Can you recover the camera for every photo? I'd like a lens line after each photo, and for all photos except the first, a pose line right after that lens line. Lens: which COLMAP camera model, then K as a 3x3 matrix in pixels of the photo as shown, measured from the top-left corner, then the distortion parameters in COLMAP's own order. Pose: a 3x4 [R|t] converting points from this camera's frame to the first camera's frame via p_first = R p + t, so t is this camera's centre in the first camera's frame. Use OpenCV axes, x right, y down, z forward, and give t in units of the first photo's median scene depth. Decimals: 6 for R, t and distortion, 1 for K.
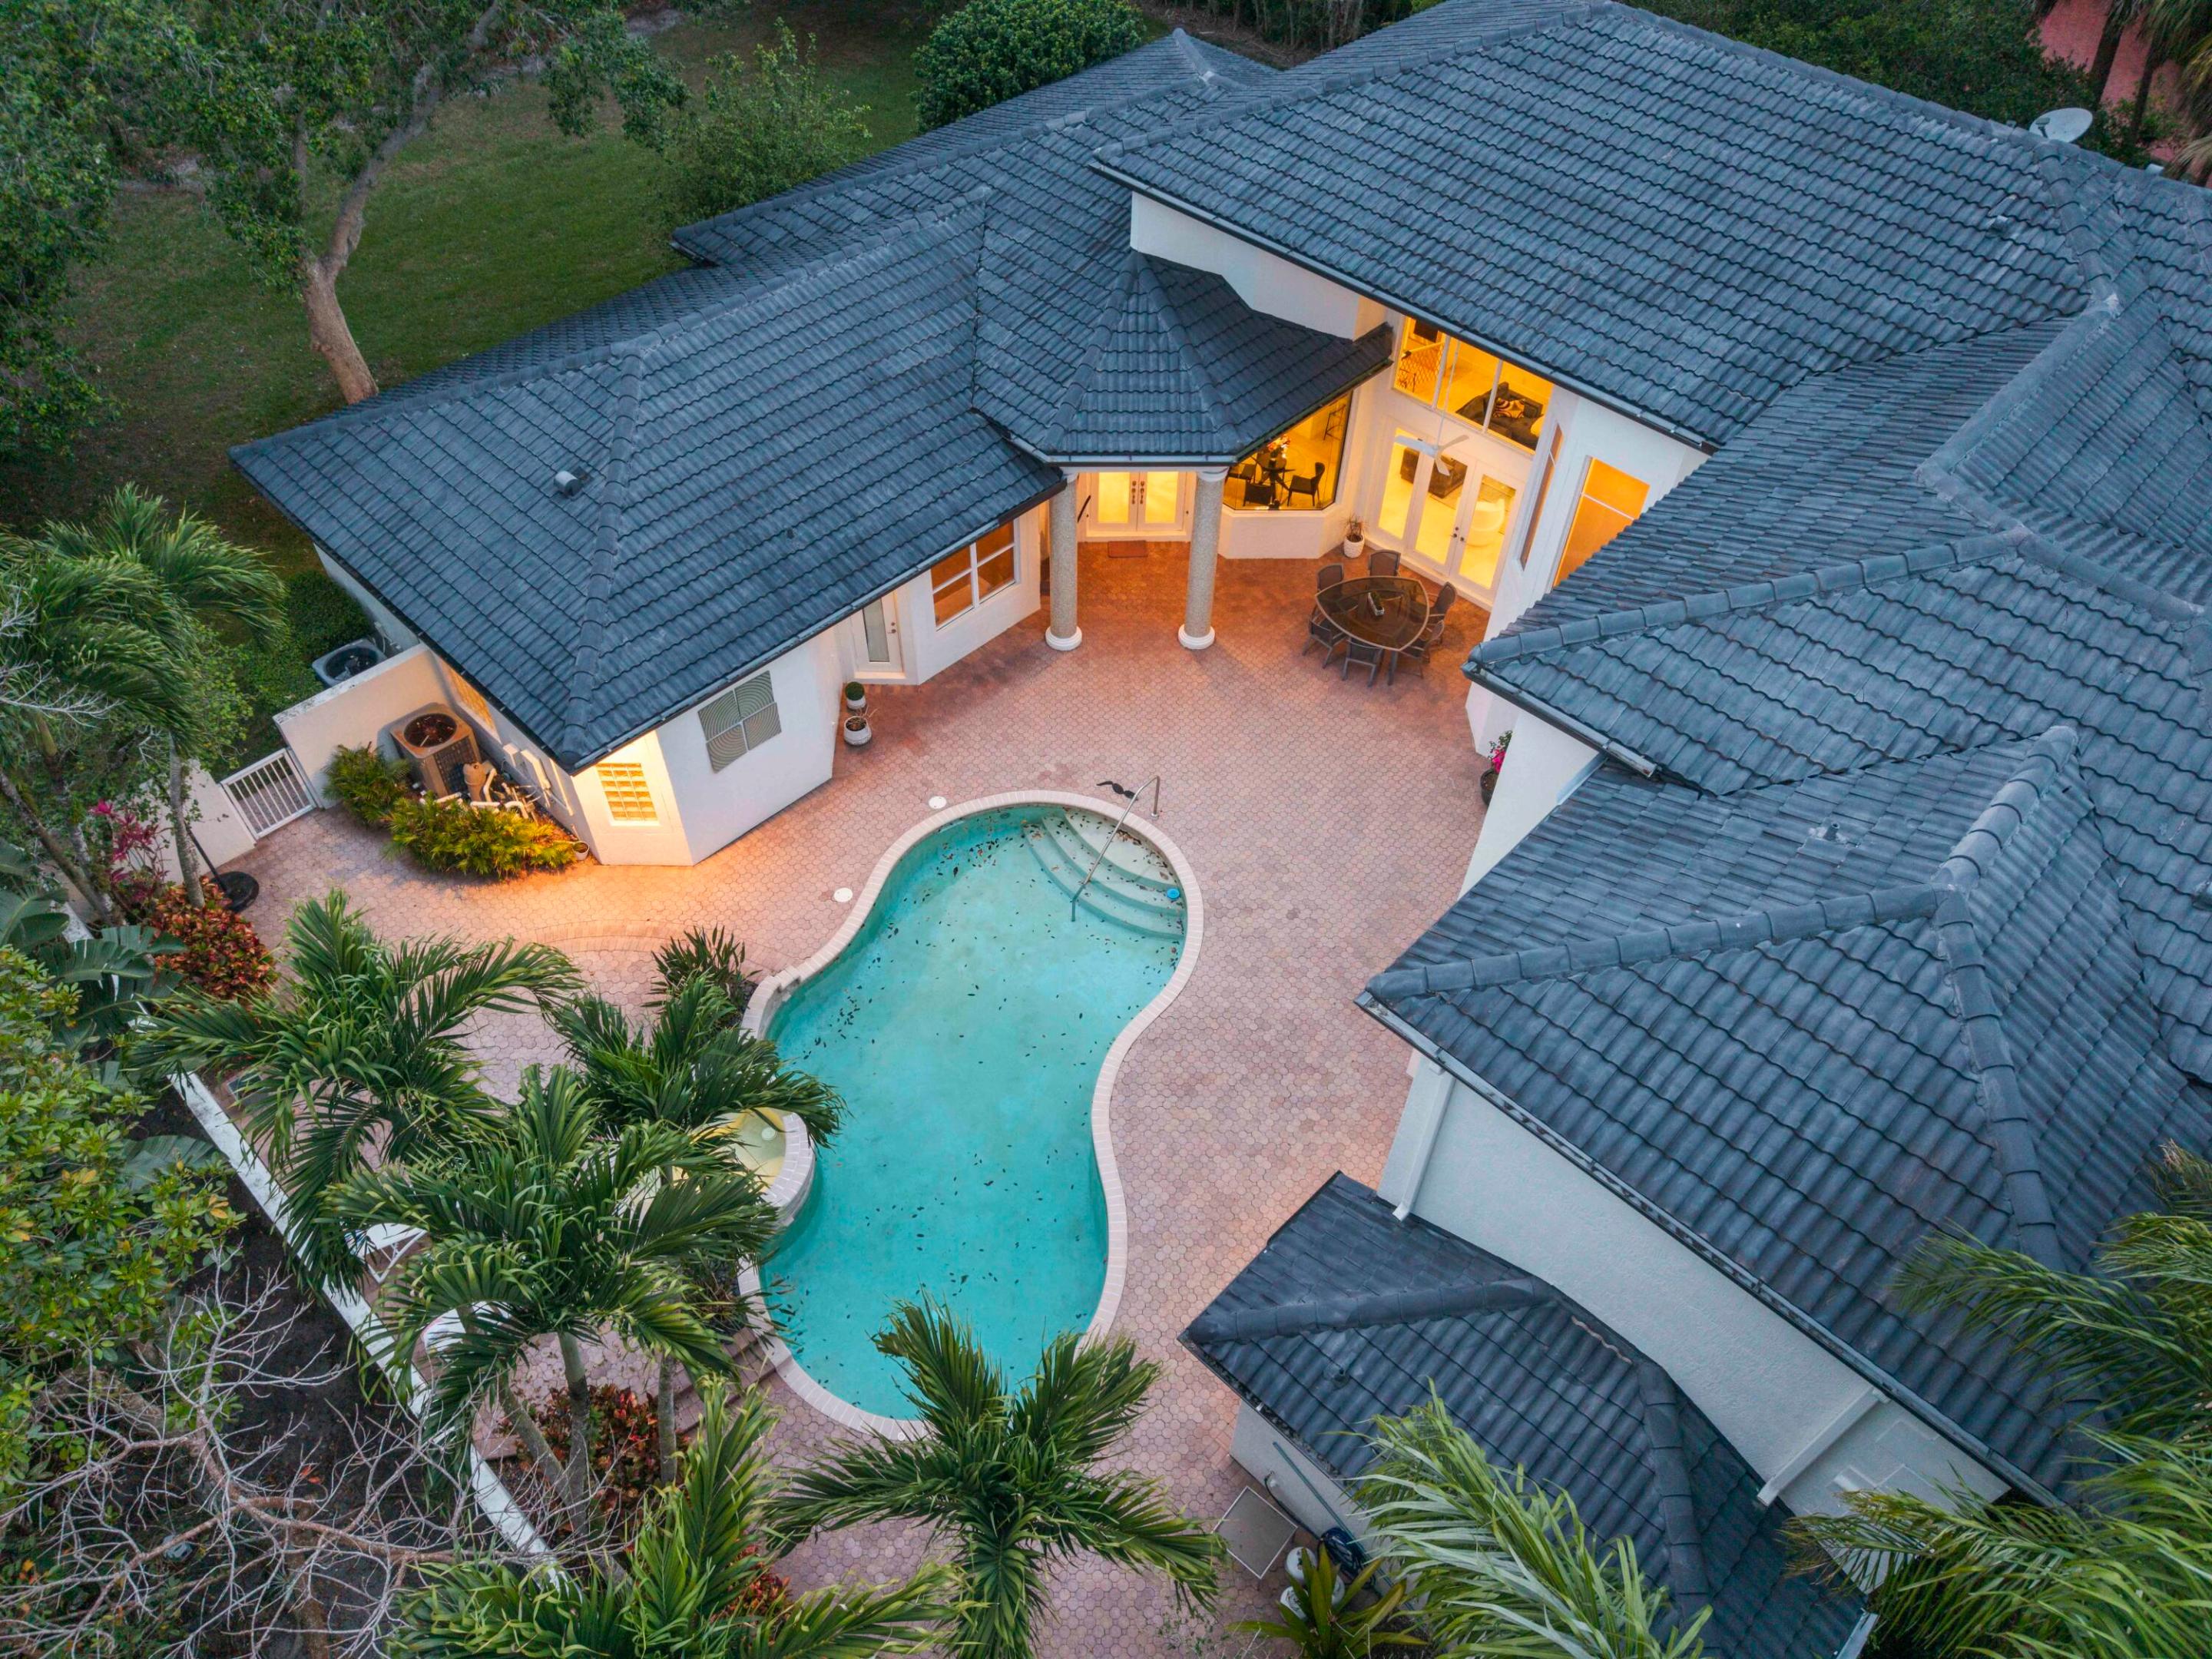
lens RADIAL K [[1505.6, 0, 1106.0], [0, 1505.6, 829.5], [0, 0, 1]] dist [0.006456, -0.003610]
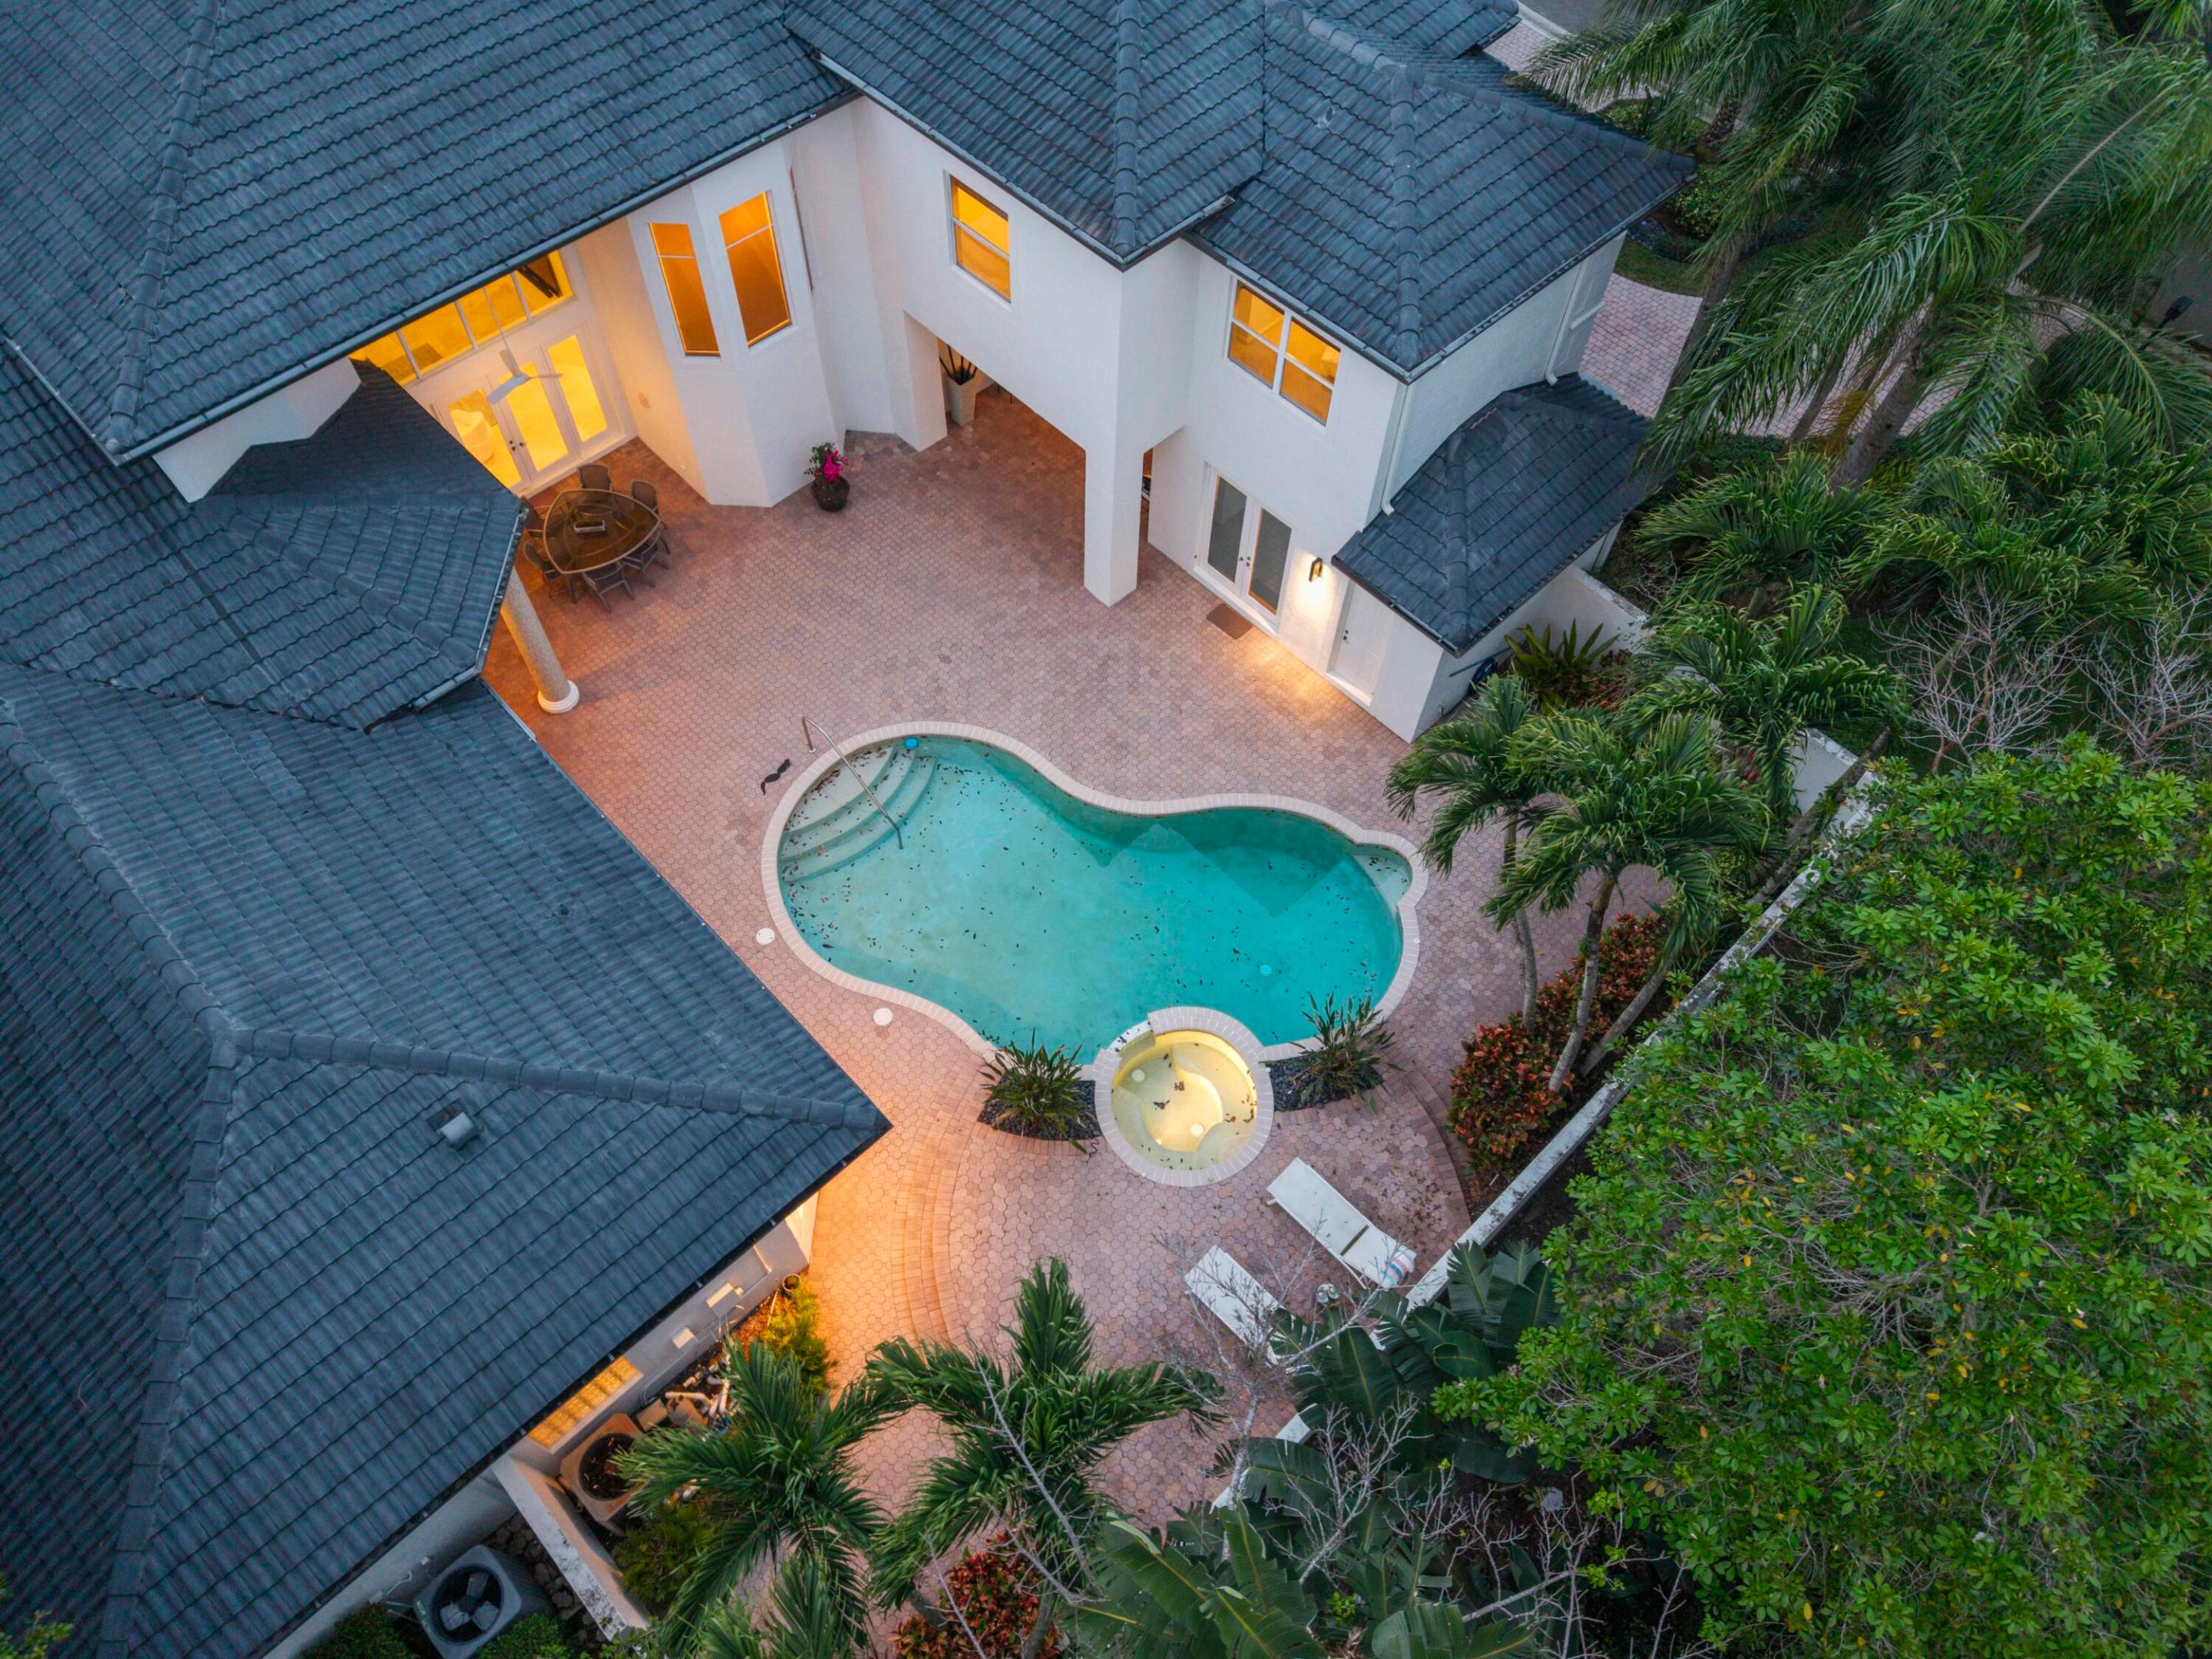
lens RADIAL K [[1531.0, 0, 1107.5], [0, 1531.0, 839.0], [0, 0, 1]] dist [0.005570, -0.010381]
pose [[0.041591, -0.855545, 0.516055, -0.603571], [0.734613, 0.376268, 0.564593, -0.470429], [-0.677210, 0.355619, 0.644144, 0.226580]]
